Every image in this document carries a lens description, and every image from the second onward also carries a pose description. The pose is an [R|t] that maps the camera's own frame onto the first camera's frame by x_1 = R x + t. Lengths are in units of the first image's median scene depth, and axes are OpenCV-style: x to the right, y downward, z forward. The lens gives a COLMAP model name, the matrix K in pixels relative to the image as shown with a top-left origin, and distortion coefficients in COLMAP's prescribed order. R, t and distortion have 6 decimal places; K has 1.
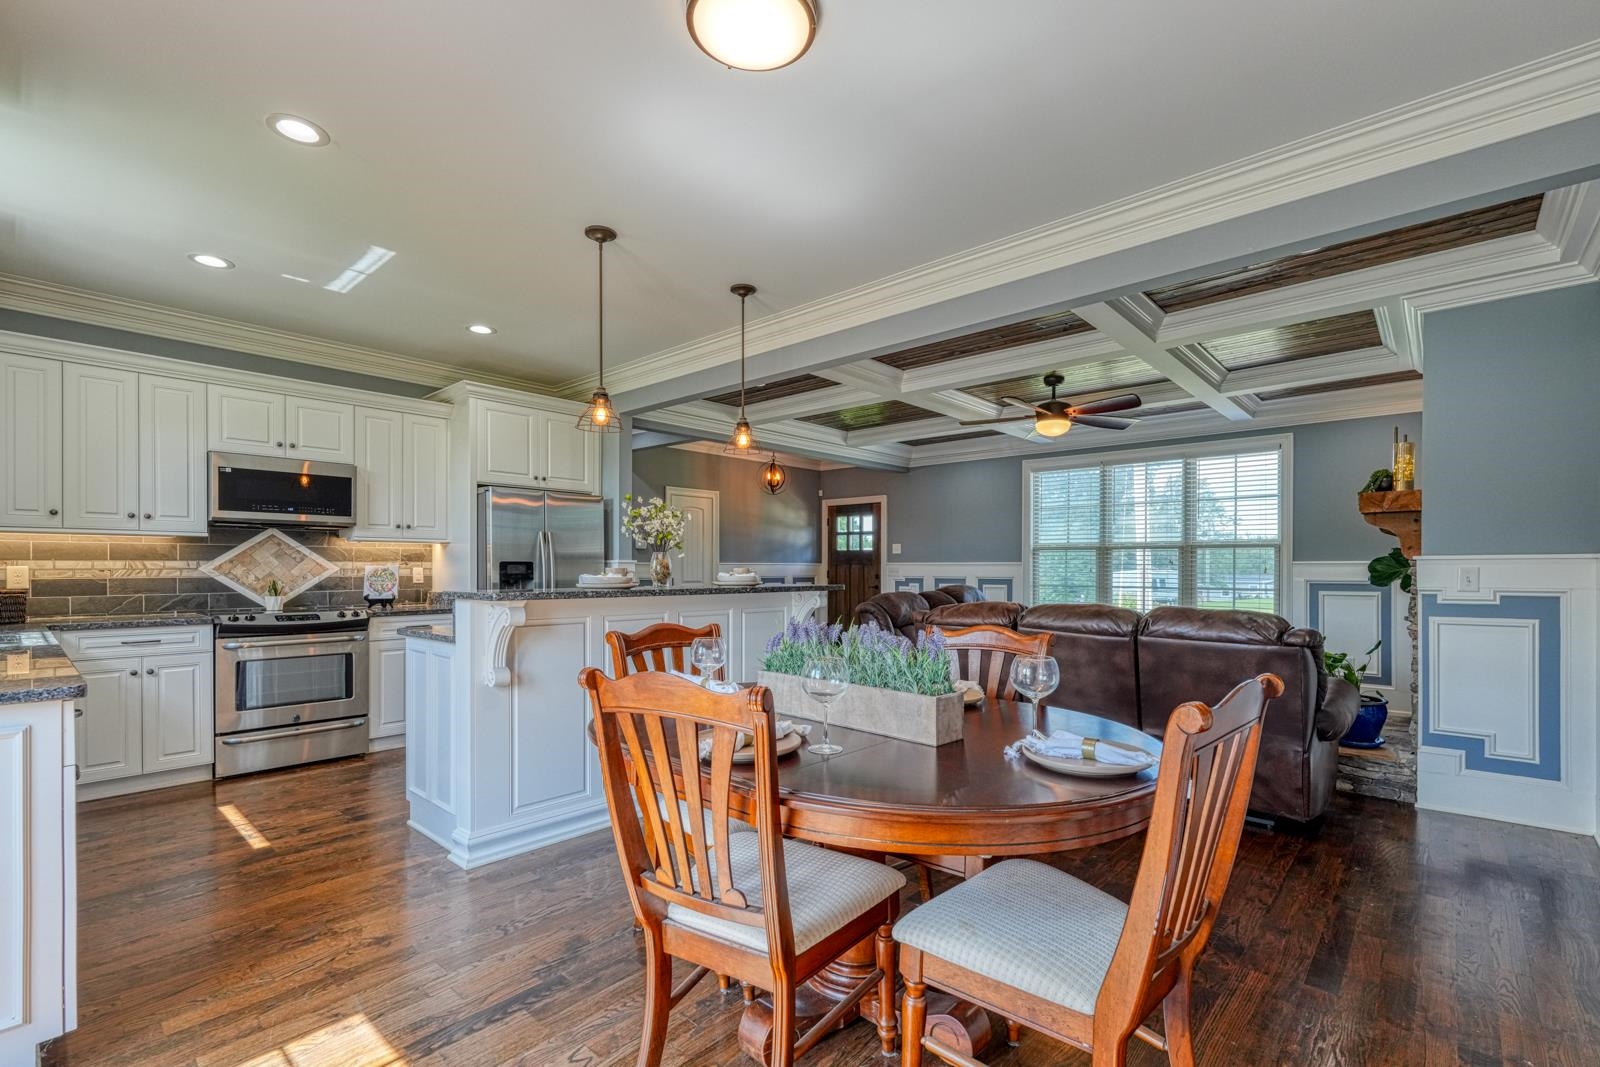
lens RADIAL K [[723.8, 0, 804.6], [0, 723.8, 567.4], [0, 0, 1]] dist [-0.000705, -0.000077]
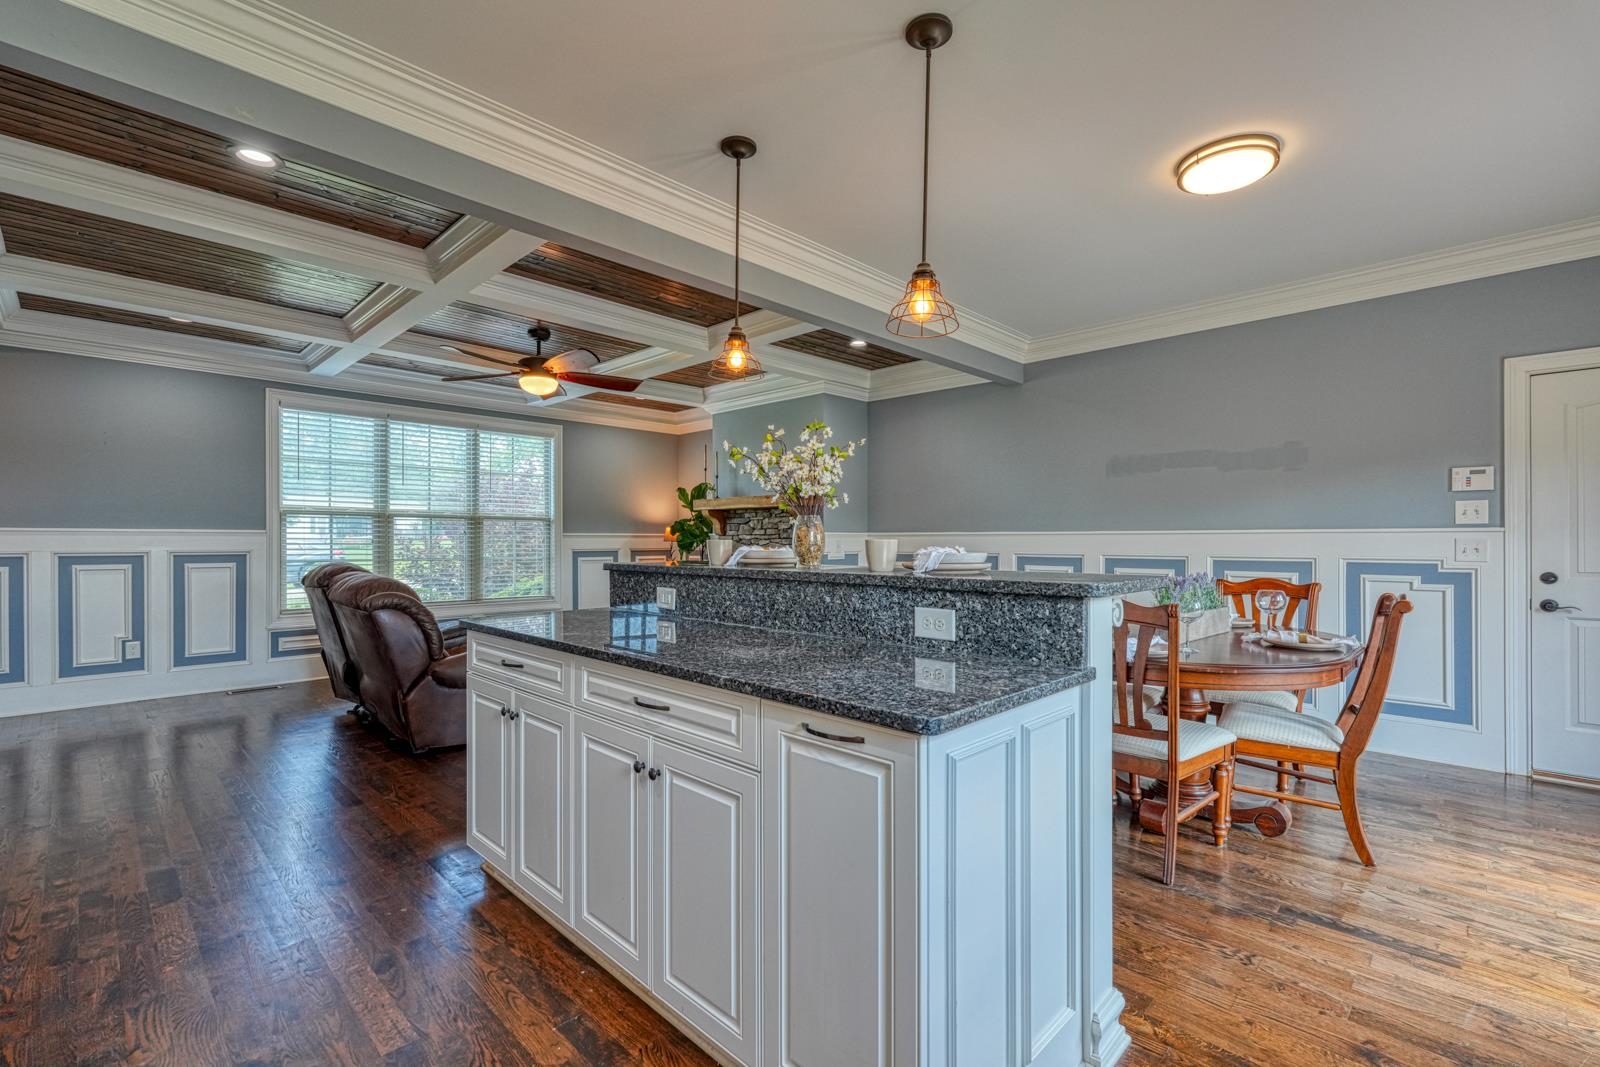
lens RADIAL K [[700.7, 0, 802.6], [0, 700.7, 545.2], [0, 0, 1]] dist [-0.000417, -0.000345]
pose [[0.045493, -0.007365, 0.998937, -0.457014], [-0.002751, 0.999968, 0.007498, 0.001496], [-0.998961, -0.003090, 0.045471, 0.534615]]
